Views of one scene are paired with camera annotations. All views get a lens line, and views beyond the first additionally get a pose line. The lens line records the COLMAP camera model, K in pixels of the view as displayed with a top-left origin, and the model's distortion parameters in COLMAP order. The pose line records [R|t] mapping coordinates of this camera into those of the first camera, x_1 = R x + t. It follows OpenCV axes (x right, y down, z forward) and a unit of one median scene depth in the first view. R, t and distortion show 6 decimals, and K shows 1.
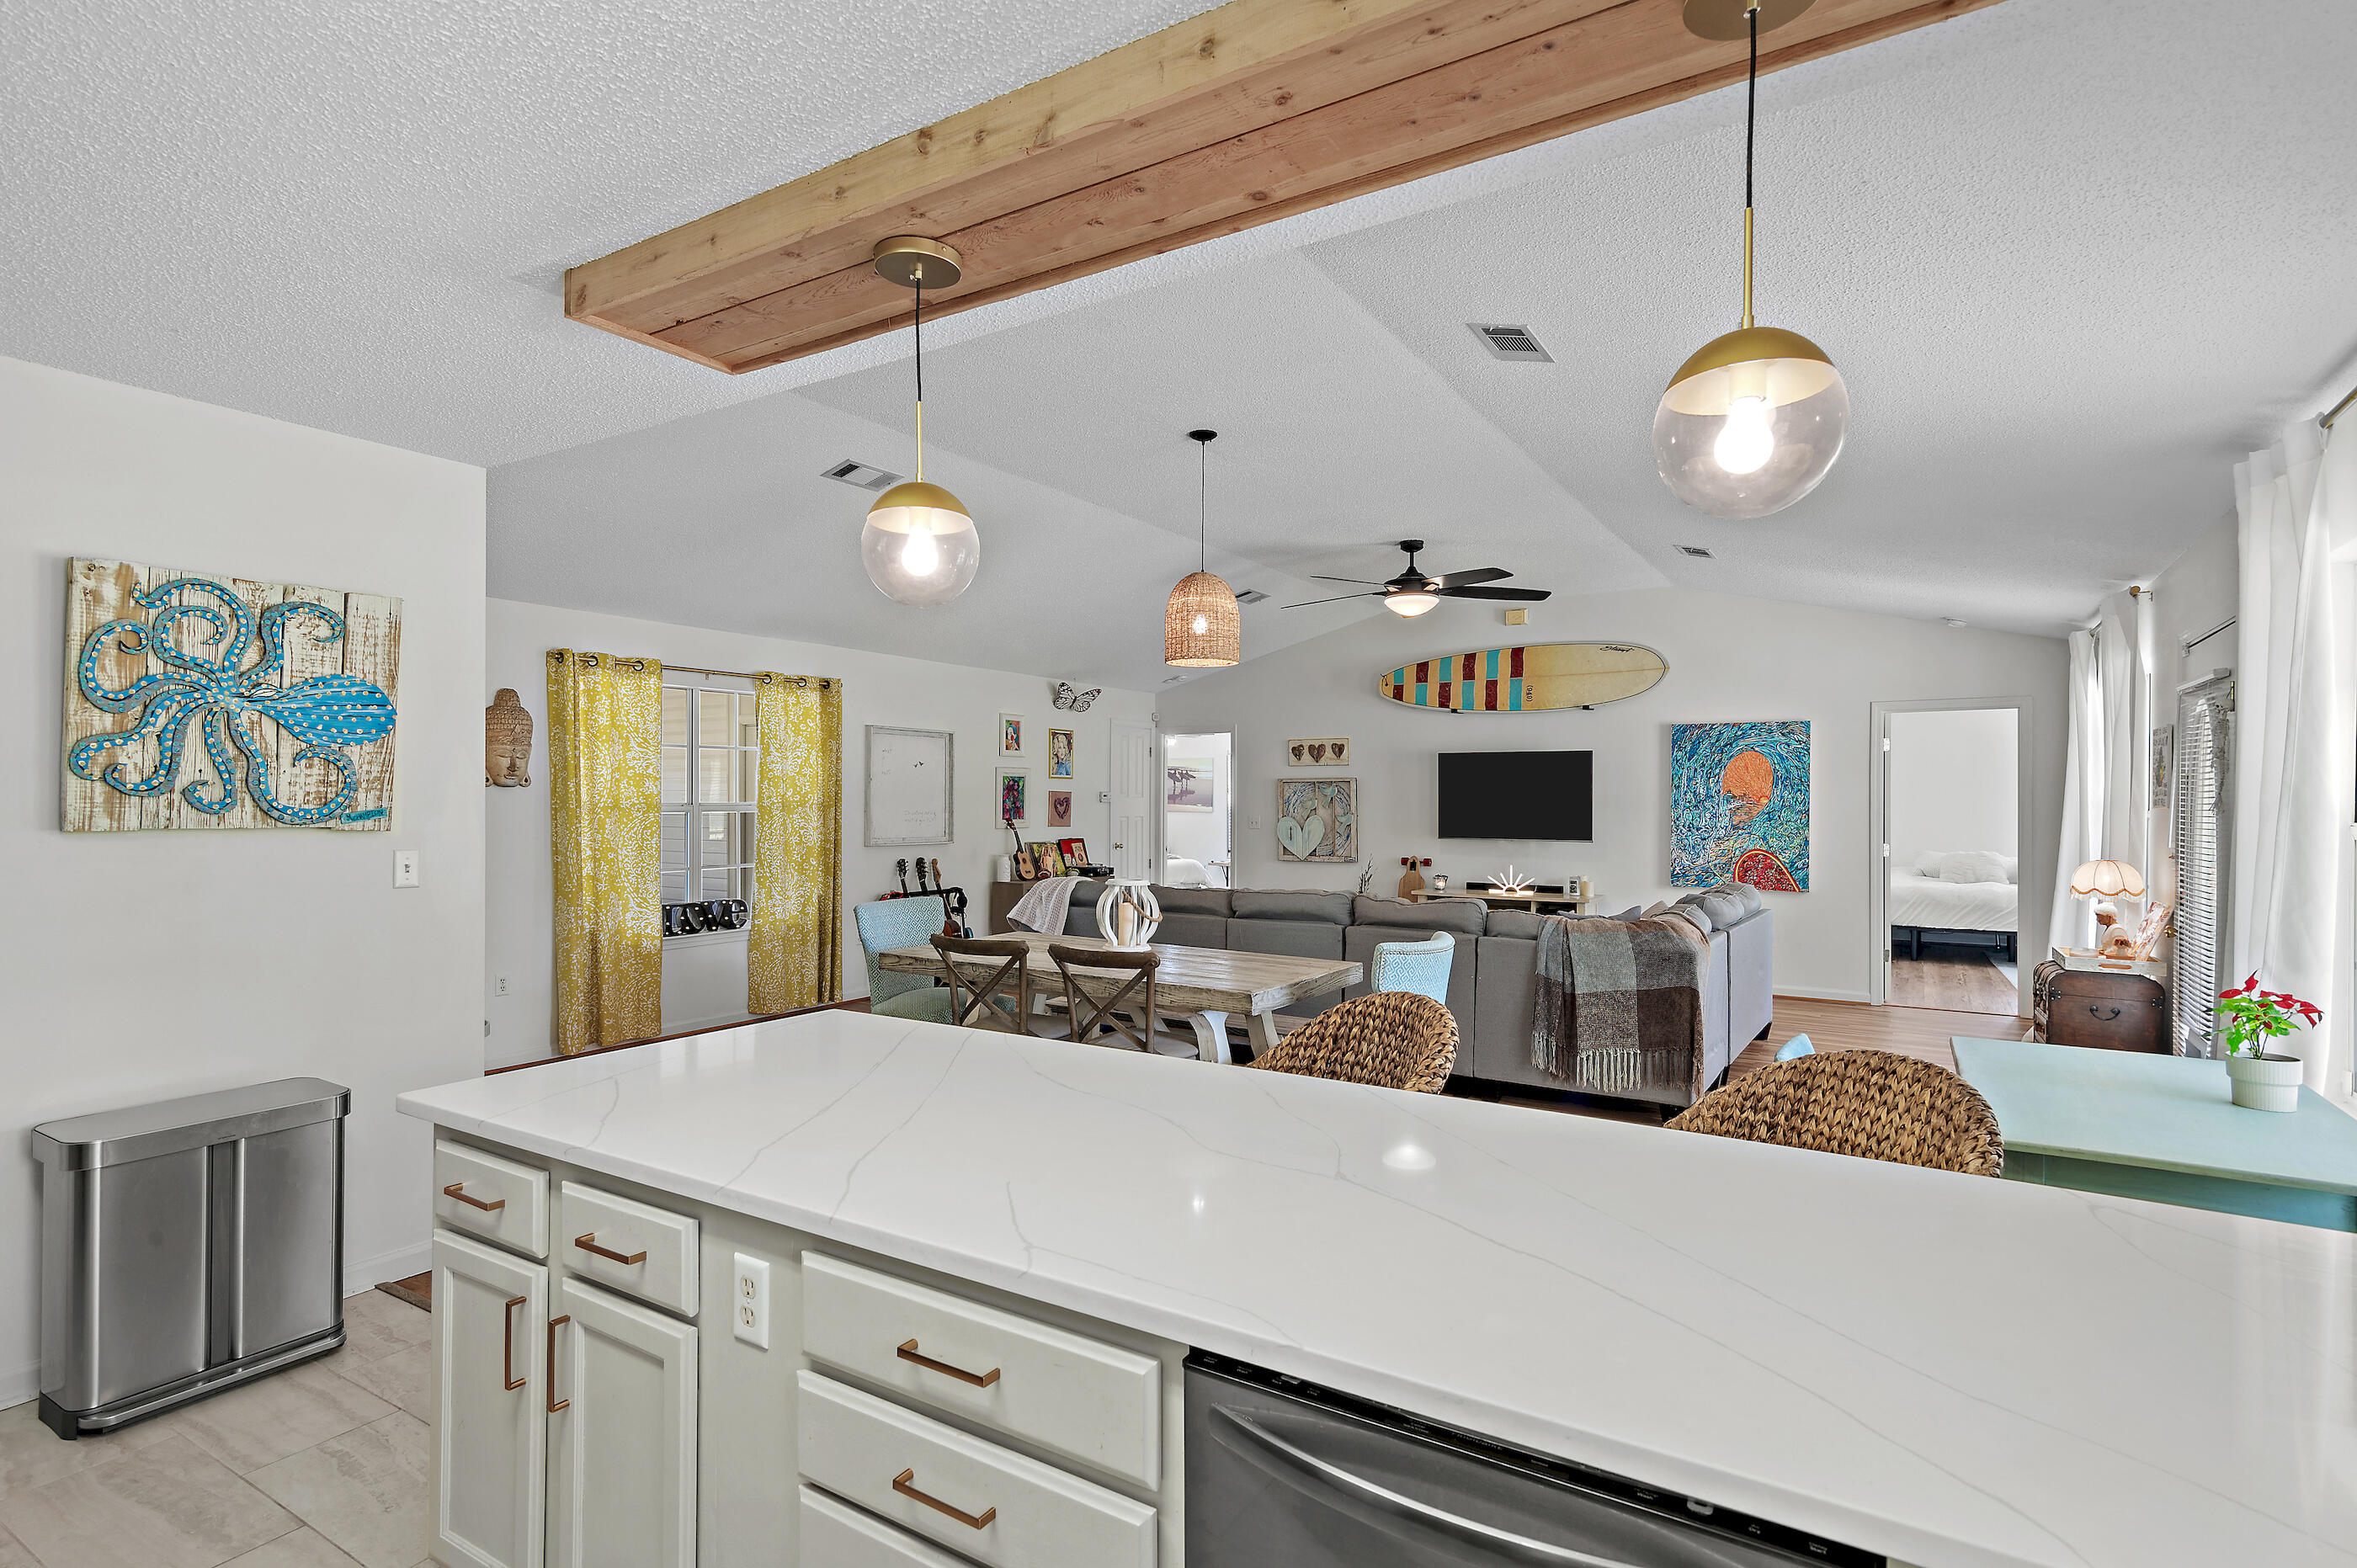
lens RADIAL K [[1177.5, 0, 1165.4], [0, 1177.5, 801.5], [0, 0, 1]] dist [0.010774, 0.005513]
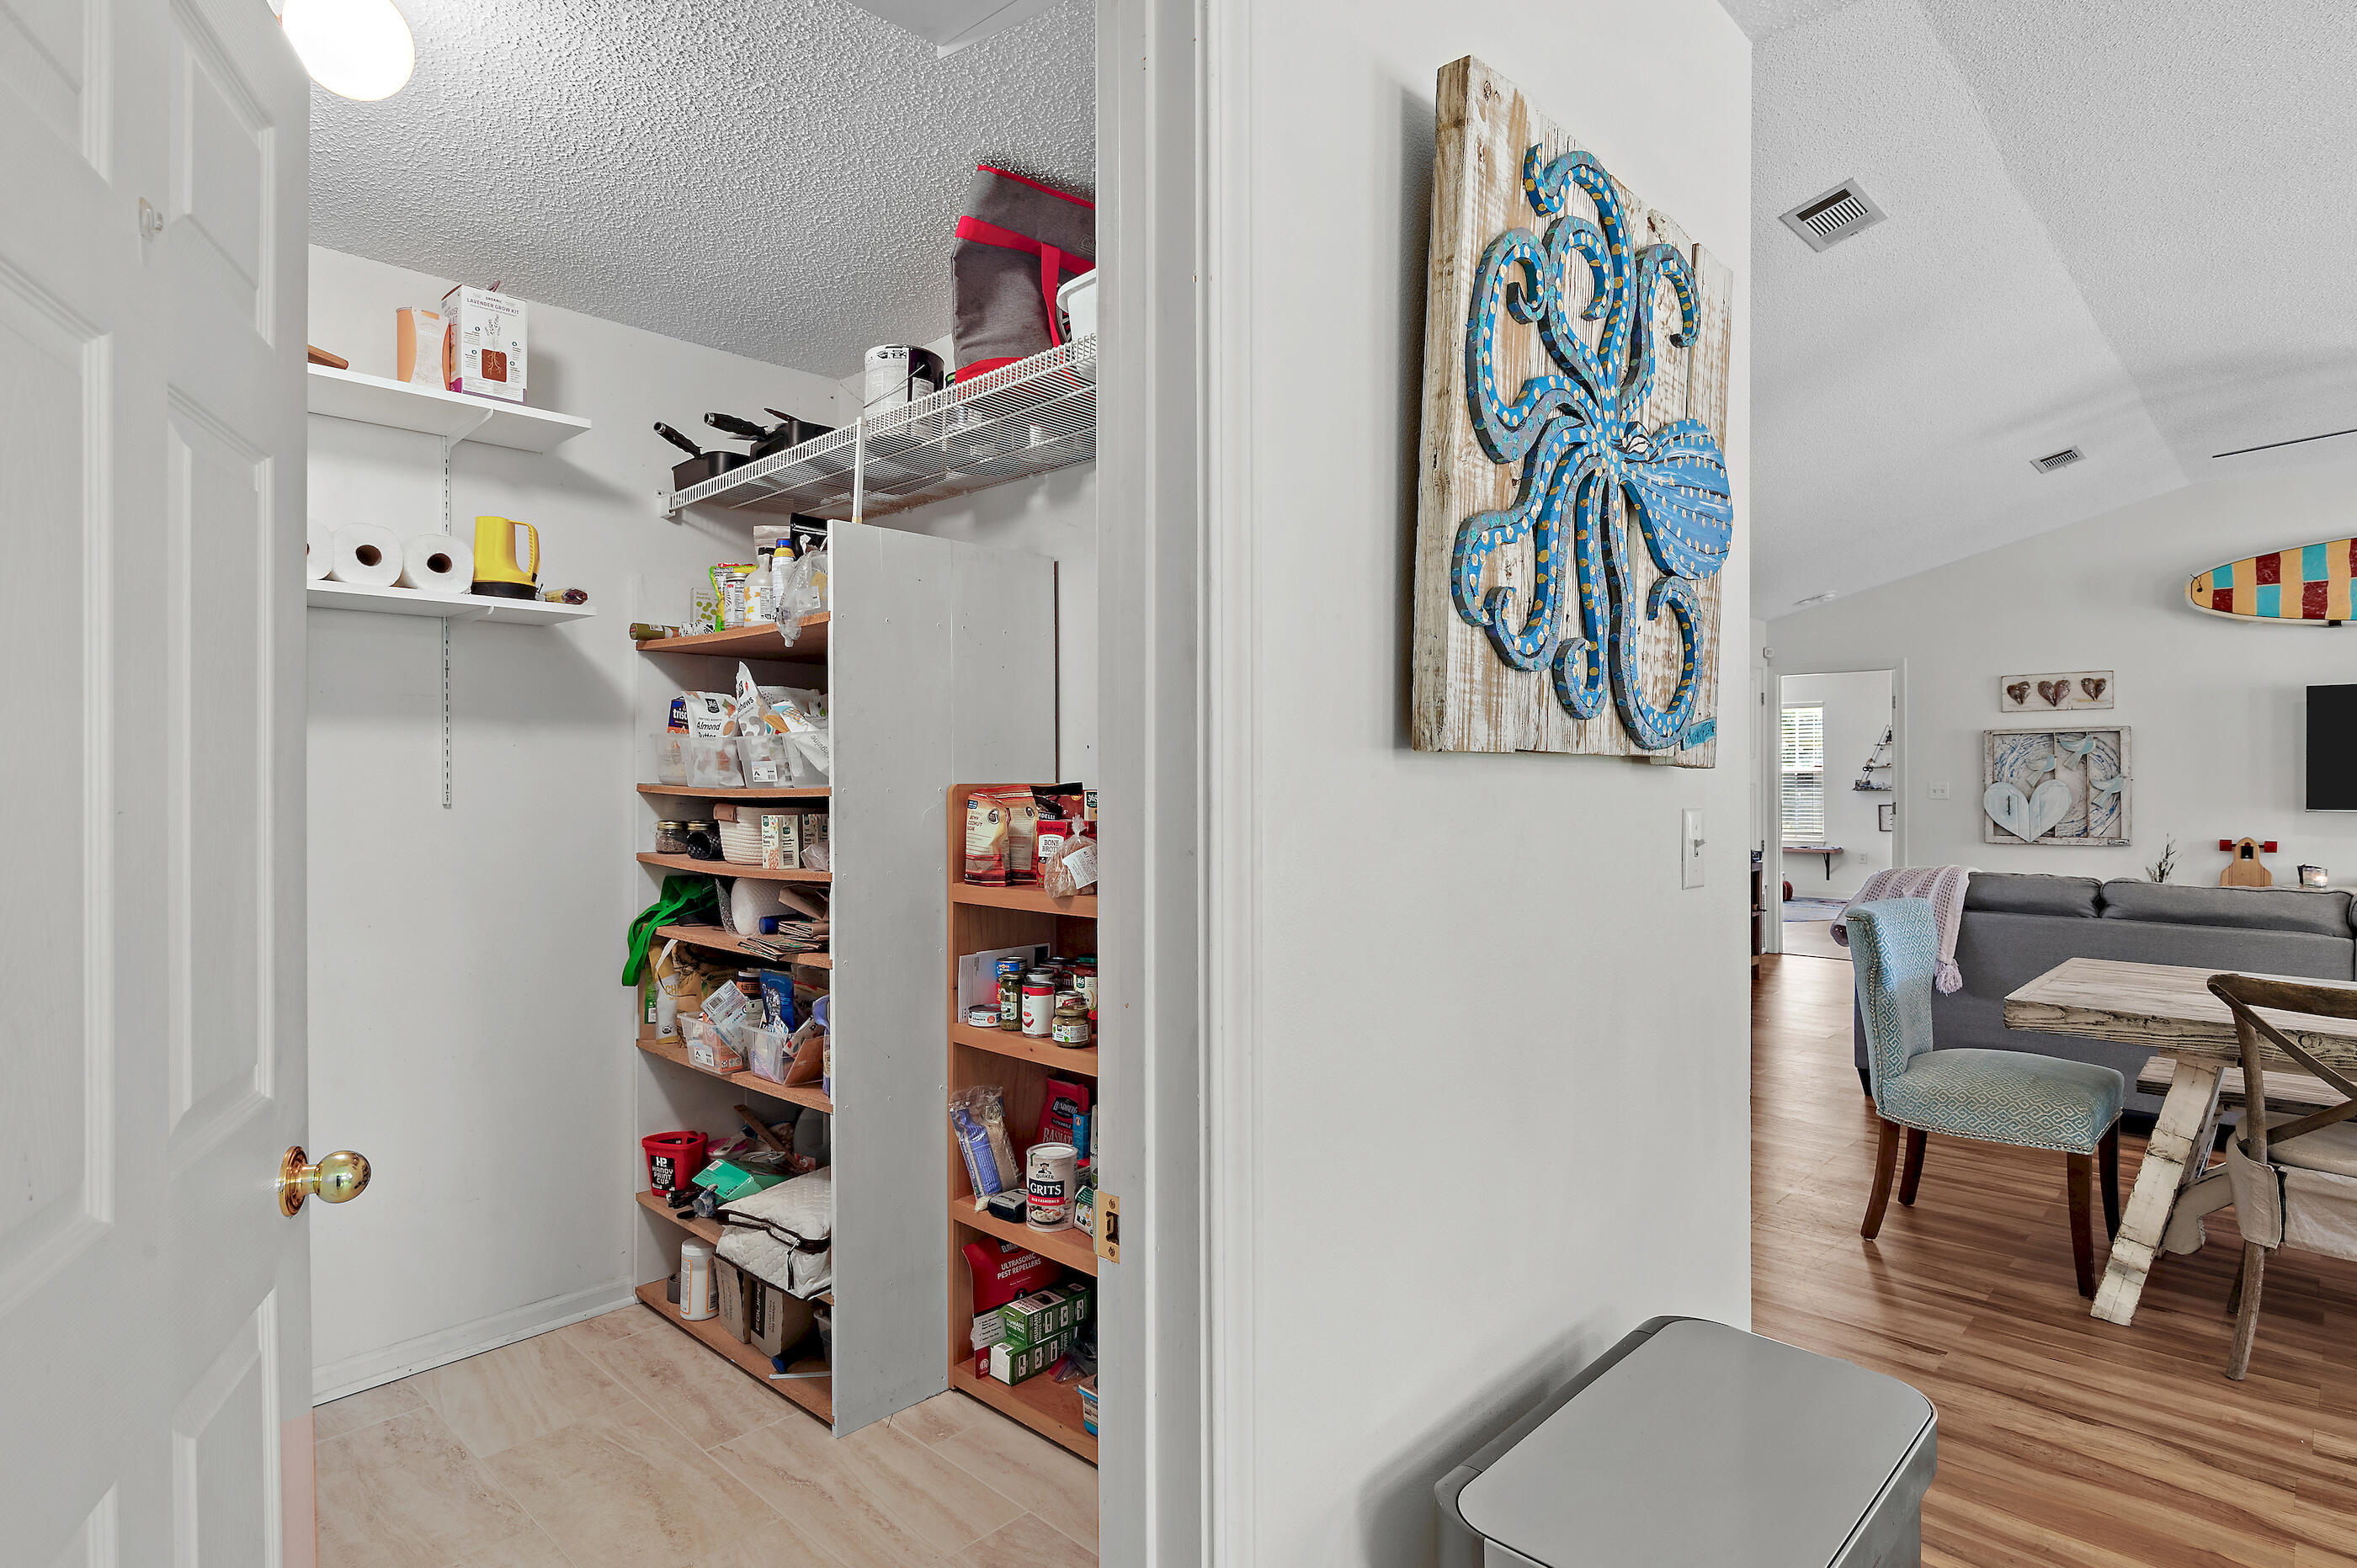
lens RADIAL K [[1242.5, 0, 1165.6], [0, 1242.5, 782.2], [0, 0, 1]] dist [0.010587, -0.003978]
pose [[0.981360, -0.005758, -0.192094, -0.294940], [0.005850, 0.999983, -0.000089, 0.011311], [0.192091, -0.001037, 0.981376, 0.180539]]
